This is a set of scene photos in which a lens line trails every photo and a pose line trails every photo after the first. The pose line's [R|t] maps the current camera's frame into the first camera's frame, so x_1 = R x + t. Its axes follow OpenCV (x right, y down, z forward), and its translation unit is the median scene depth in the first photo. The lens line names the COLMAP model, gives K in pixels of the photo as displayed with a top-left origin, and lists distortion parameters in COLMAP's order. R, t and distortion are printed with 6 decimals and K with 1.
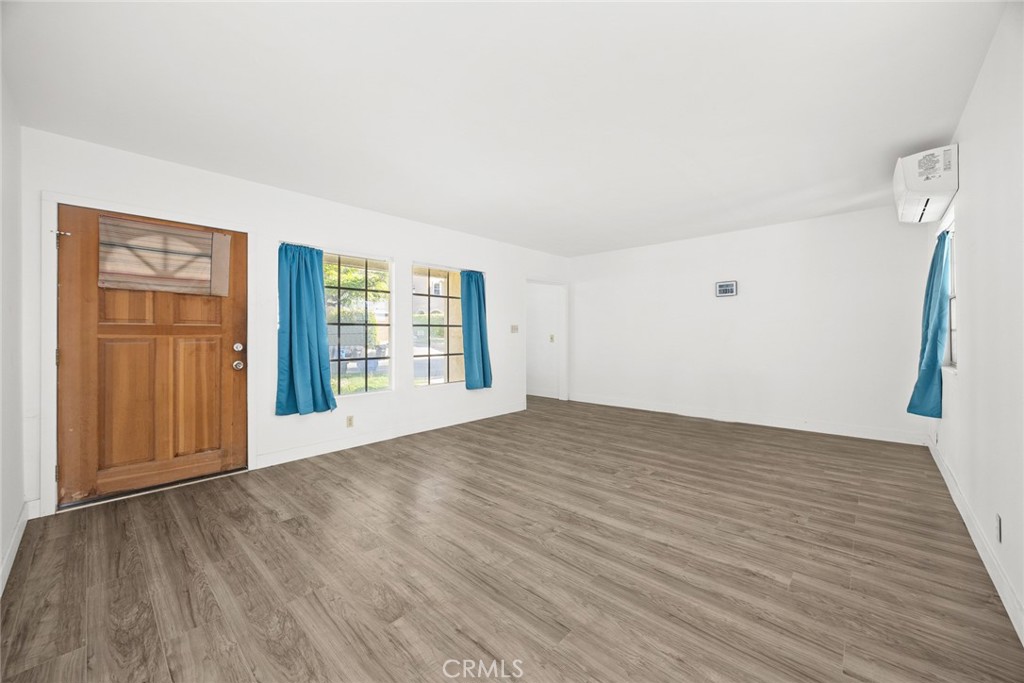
lens RADIAL K [[401.1, 0, 509.4], [0, 401.1, 335.0], [0, 0, 1]] dist [-0.004366, -0.000783]
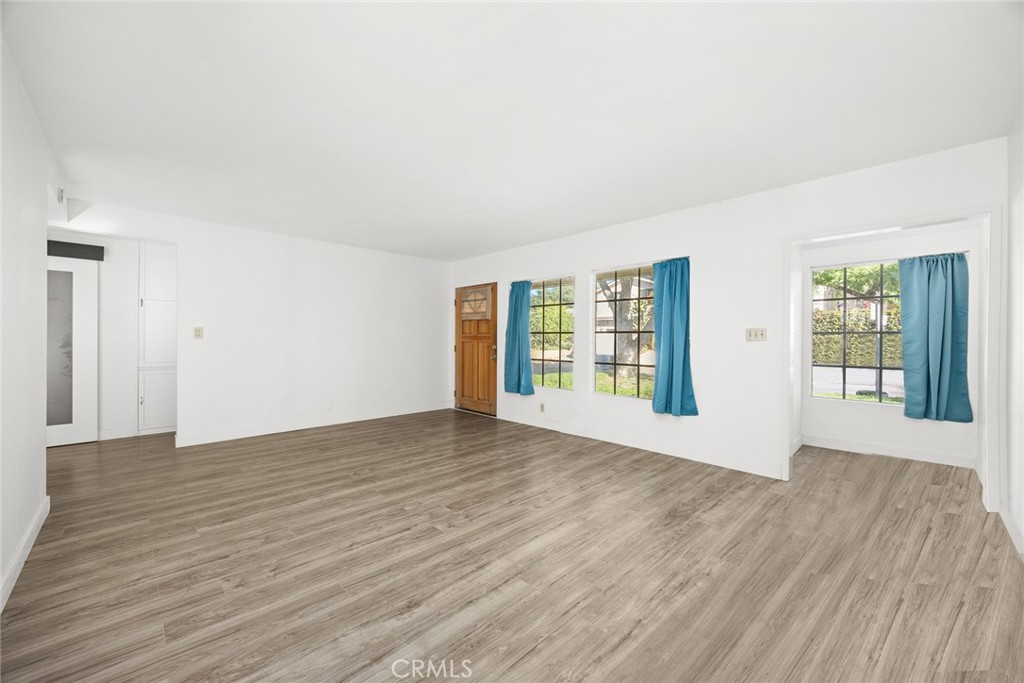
lens RADIAL K [[401.1, 0, 511.4], [0, 401.1, 340.3], [0, 0, 1]] dist [-0.004366, -0.000783]
pose [[-0.066720, 0.005102, -0.997759, 1.285121], [-0.007391, 0.999957, 0.005607, -0.012718], [0.997744, 0.007748, -0.066680, 1.399141]]
